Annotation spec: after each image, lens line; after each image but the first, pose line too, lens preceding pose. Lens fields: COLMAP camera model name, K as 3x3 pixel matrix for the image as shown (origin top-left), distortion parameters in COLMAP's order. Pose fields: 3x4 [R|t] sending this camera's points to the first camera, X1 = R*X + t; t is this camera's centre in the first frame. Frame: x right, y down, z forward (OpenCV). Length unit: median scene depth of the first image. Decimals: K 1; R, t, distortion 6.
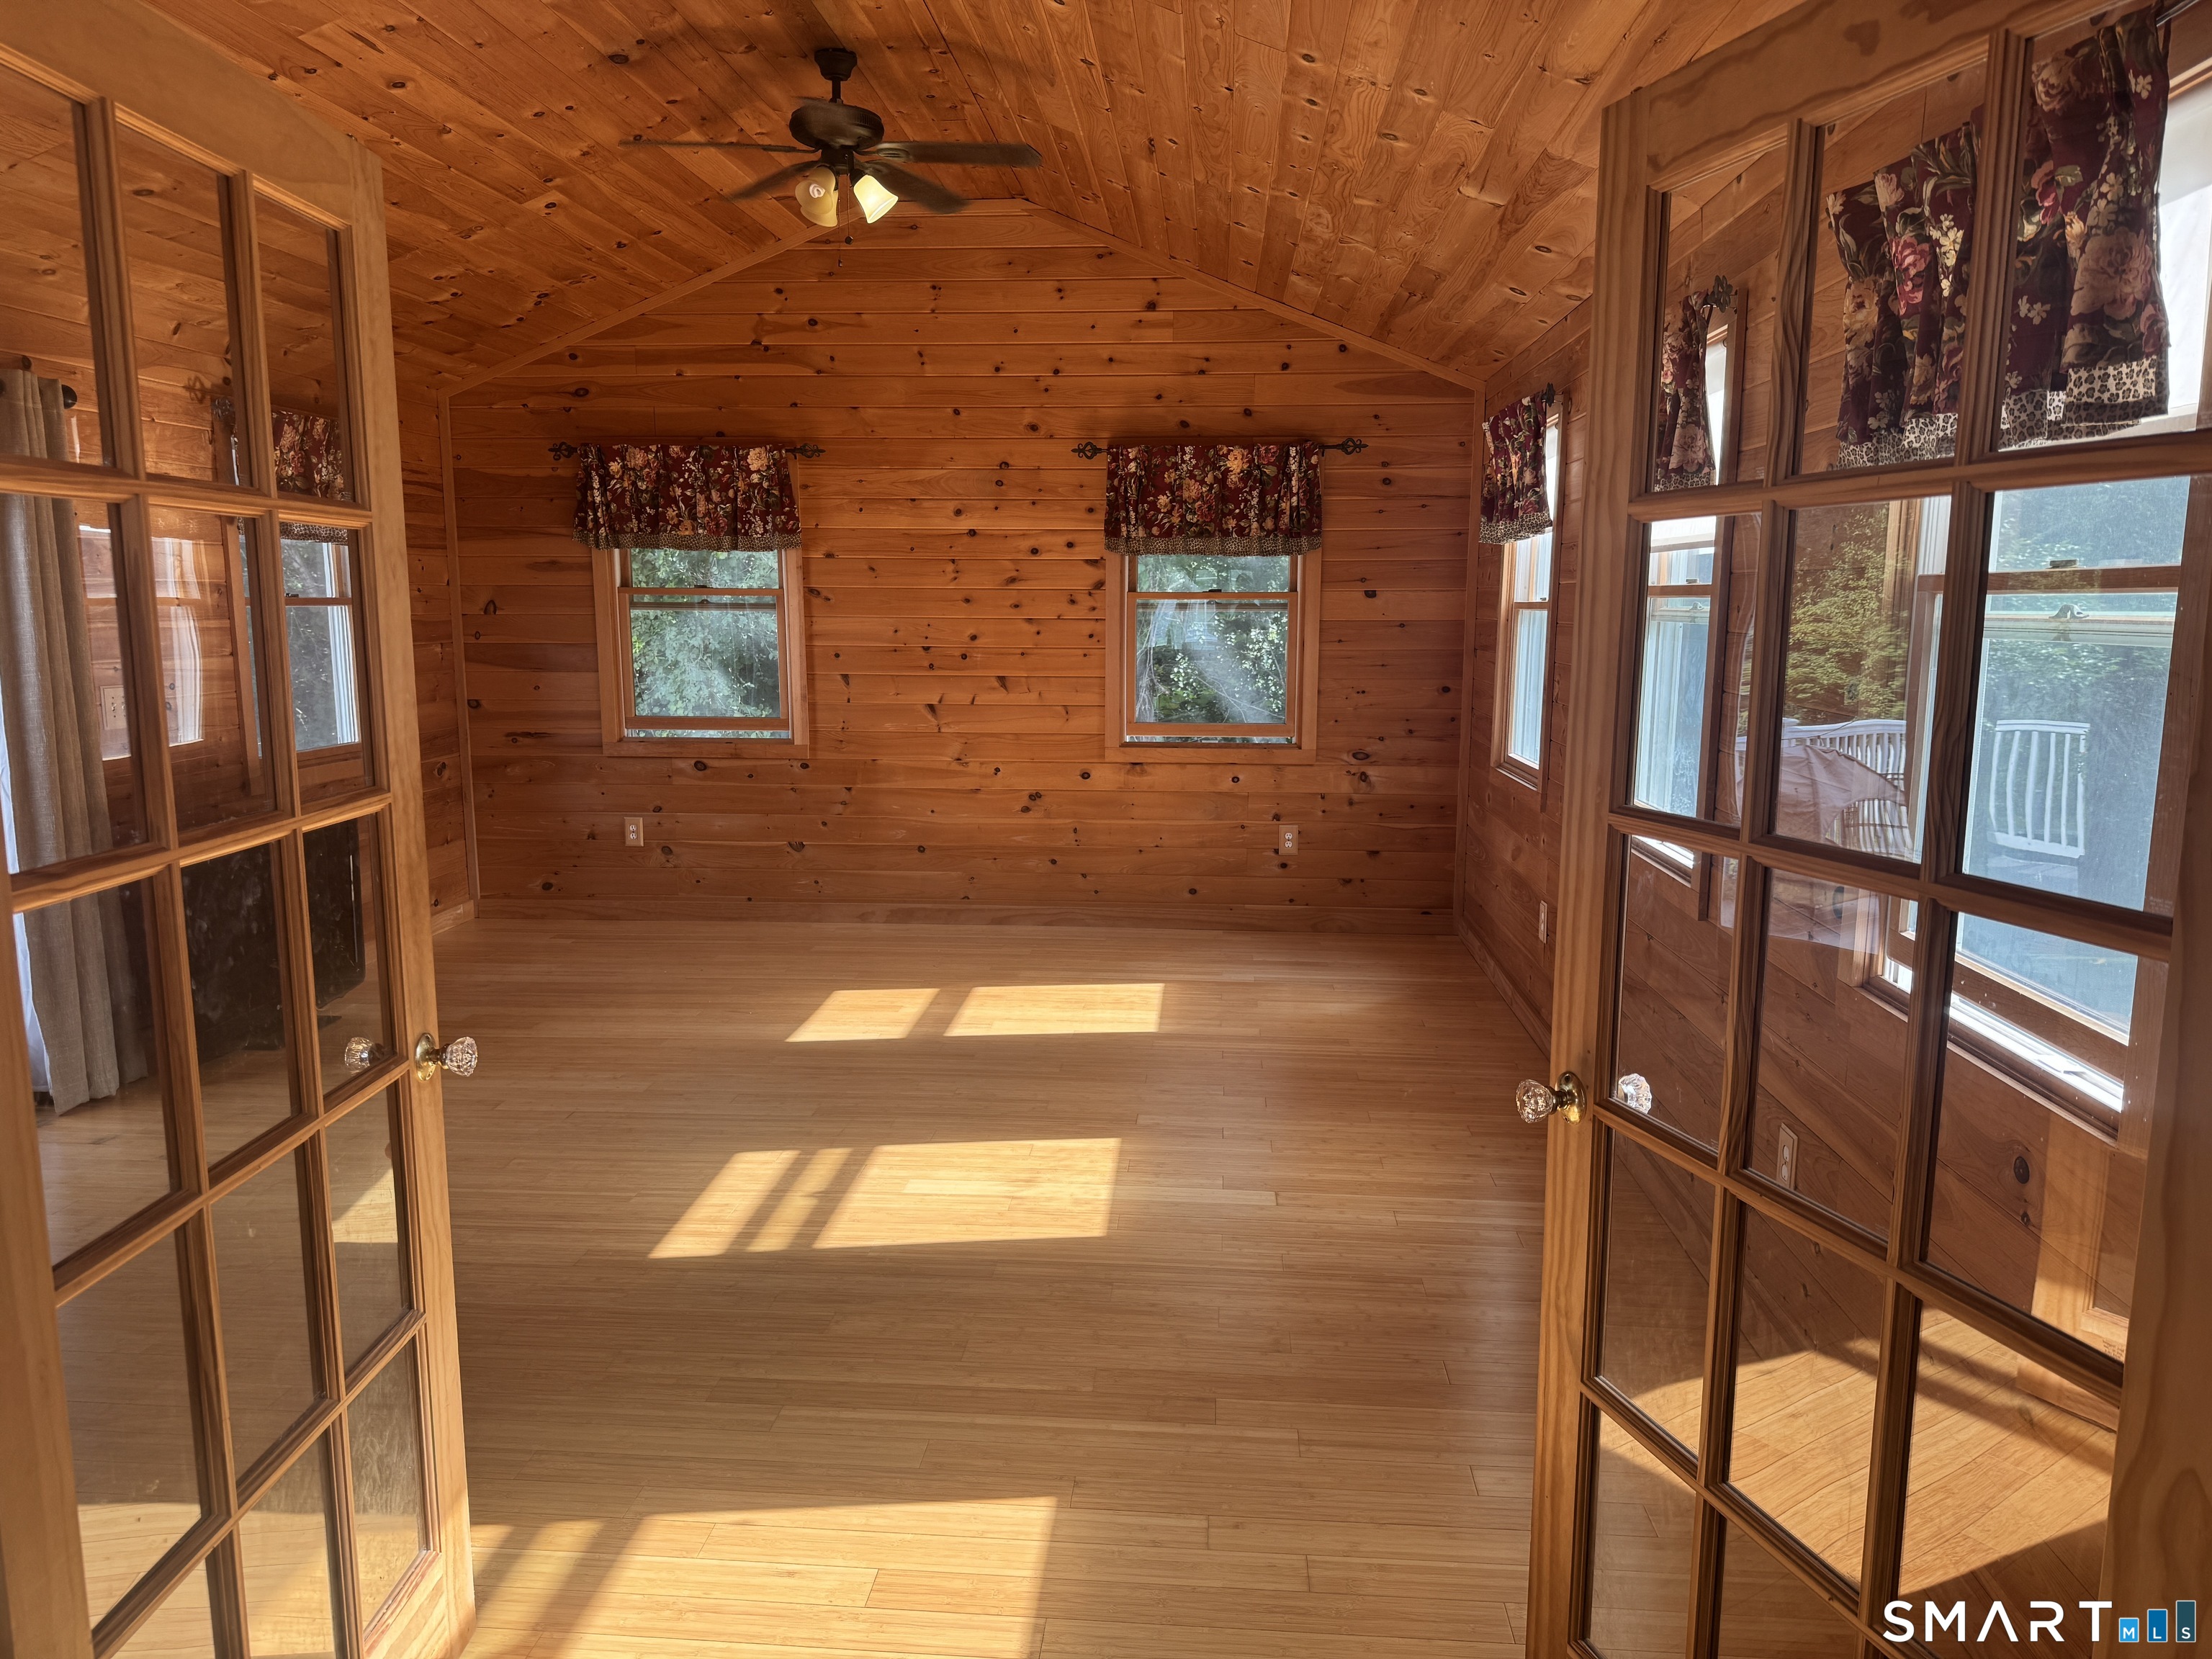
lens RADIAL K [[1517.9, 0, 1106.0], [0, 1517.9, 829.5], [0, 0, 1]] dist [0.167803, -0.264939]
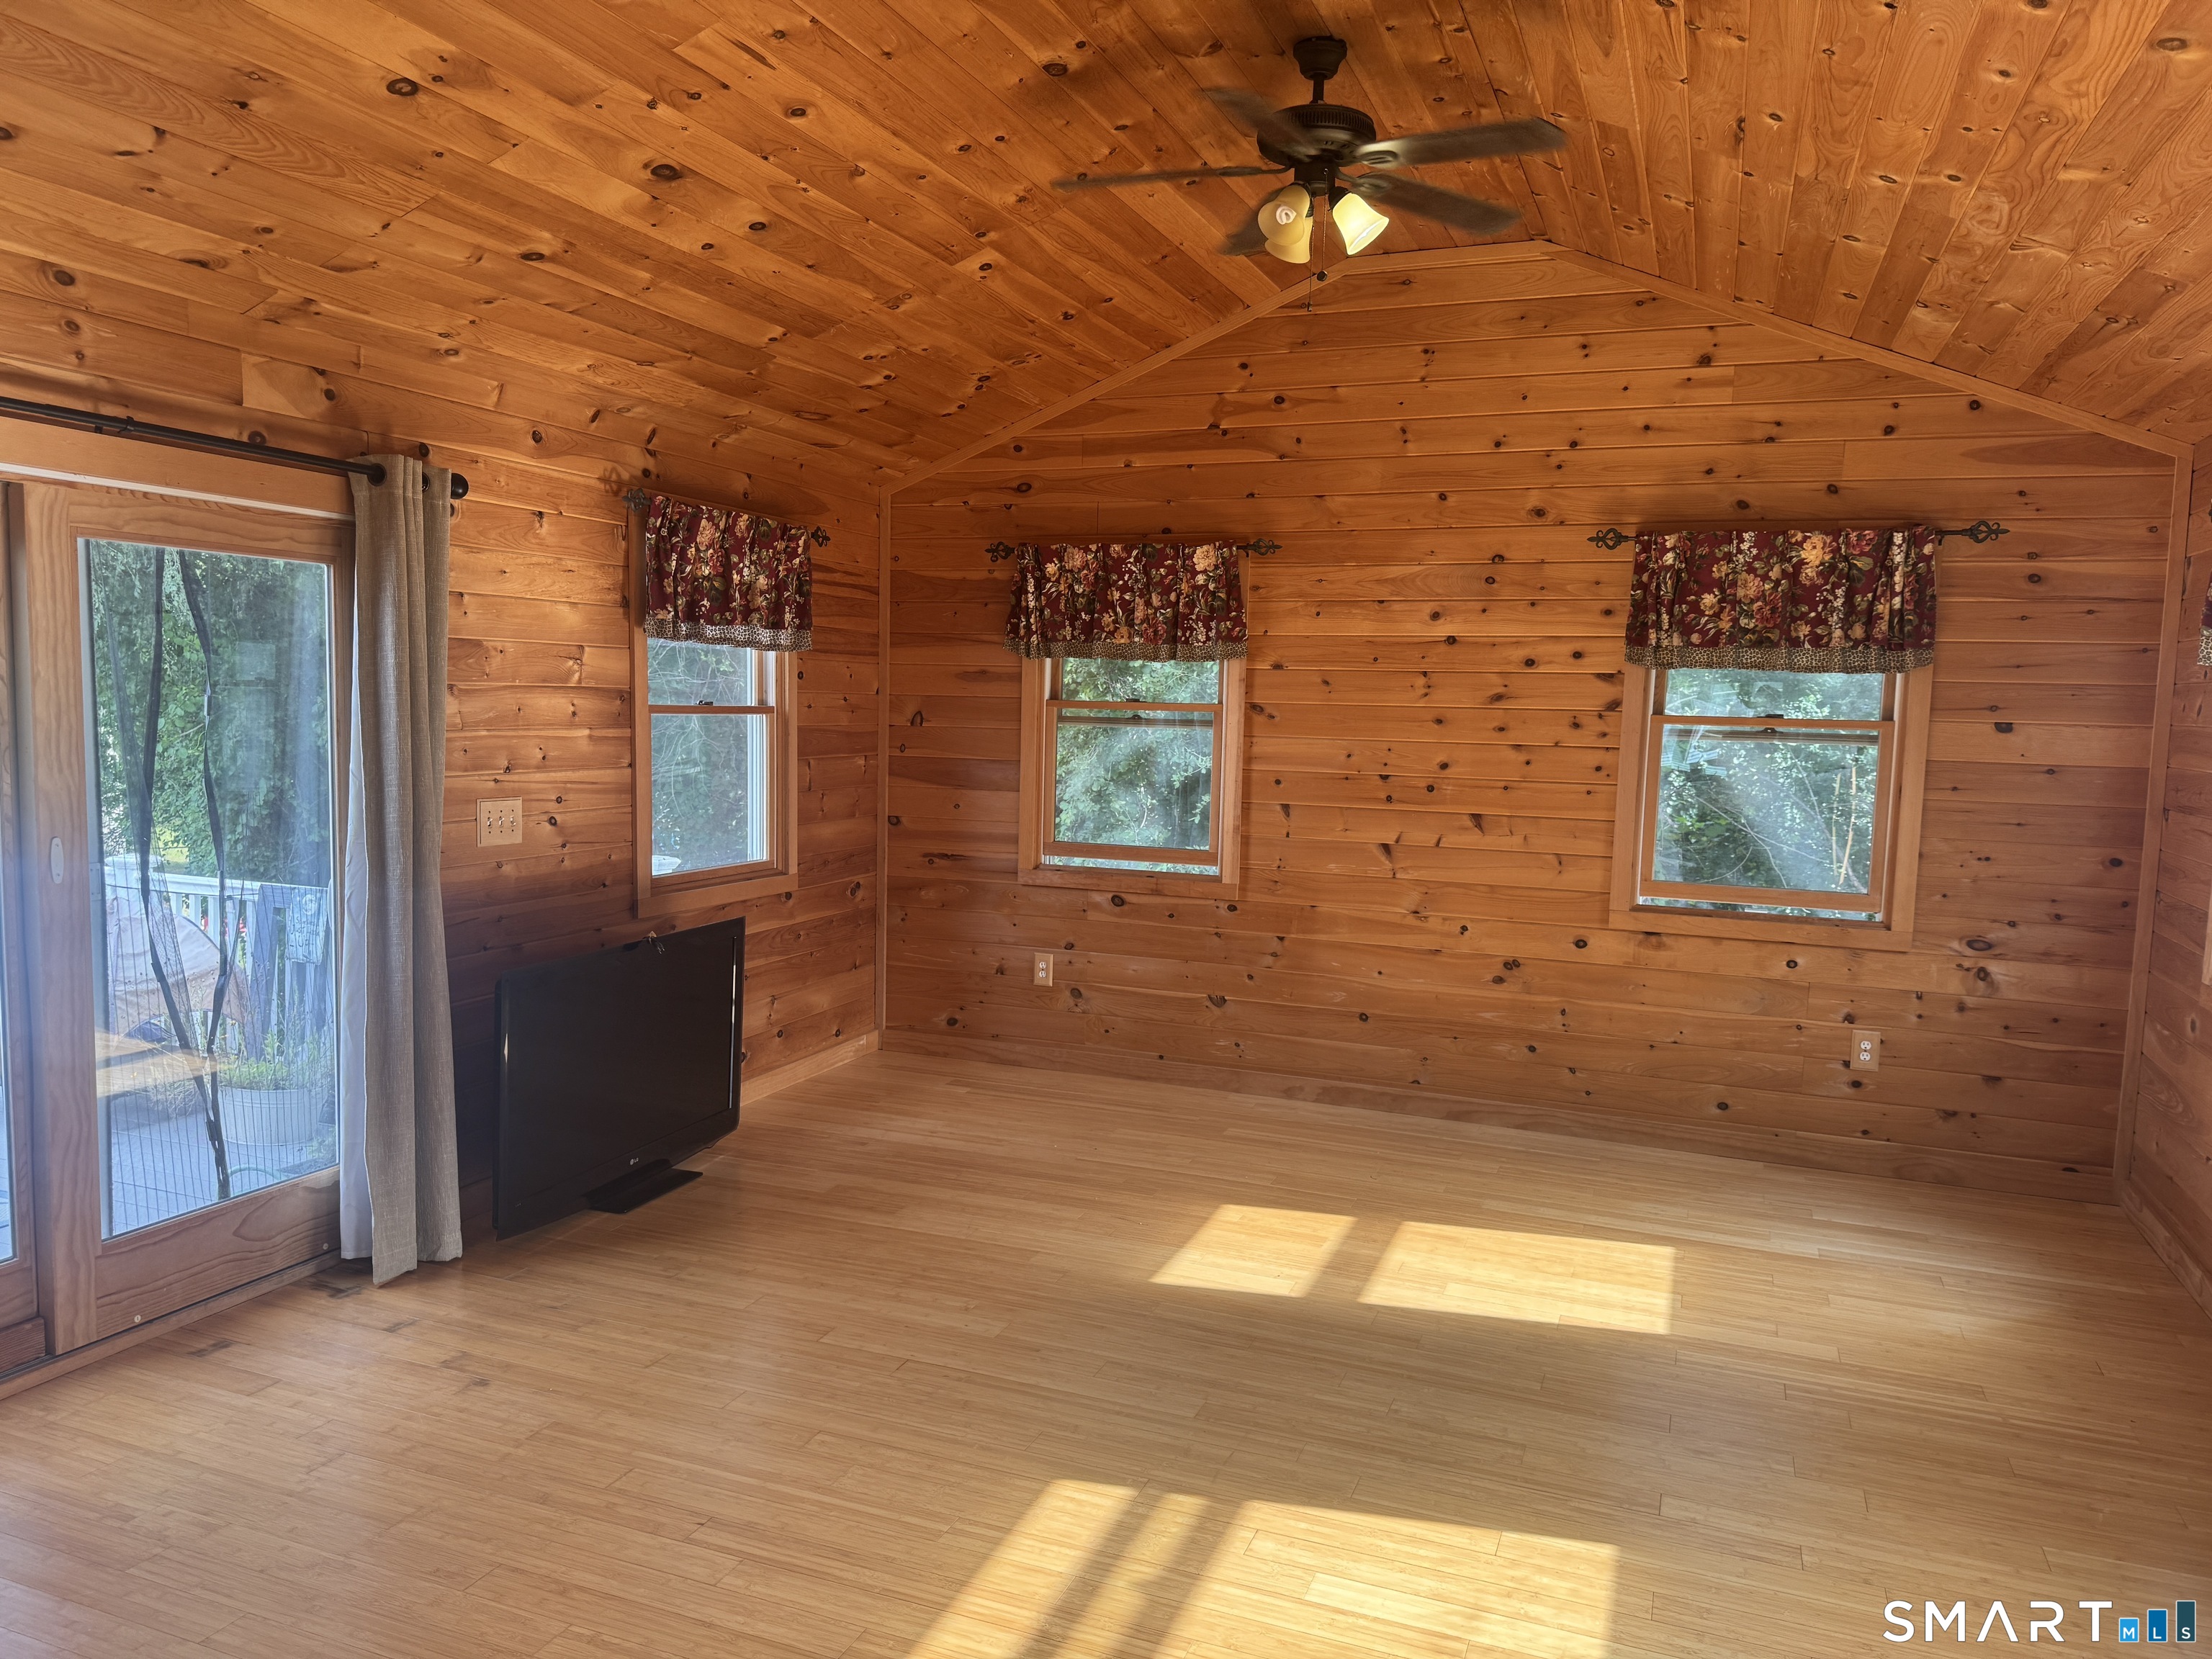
lens RADIAL K [[1521.6, 0, 1098.1], [0, 1521.6, 839.0], [0, 0, 1]] dist [0.205894, -0.383937]
pose [[0.953472, 0.051710, -0.297013, -0.017086], [-0.069269, 0.996399, -0.048893, -0.034366], [0.293416, 0.067192, 0.953621, 0.162696]]
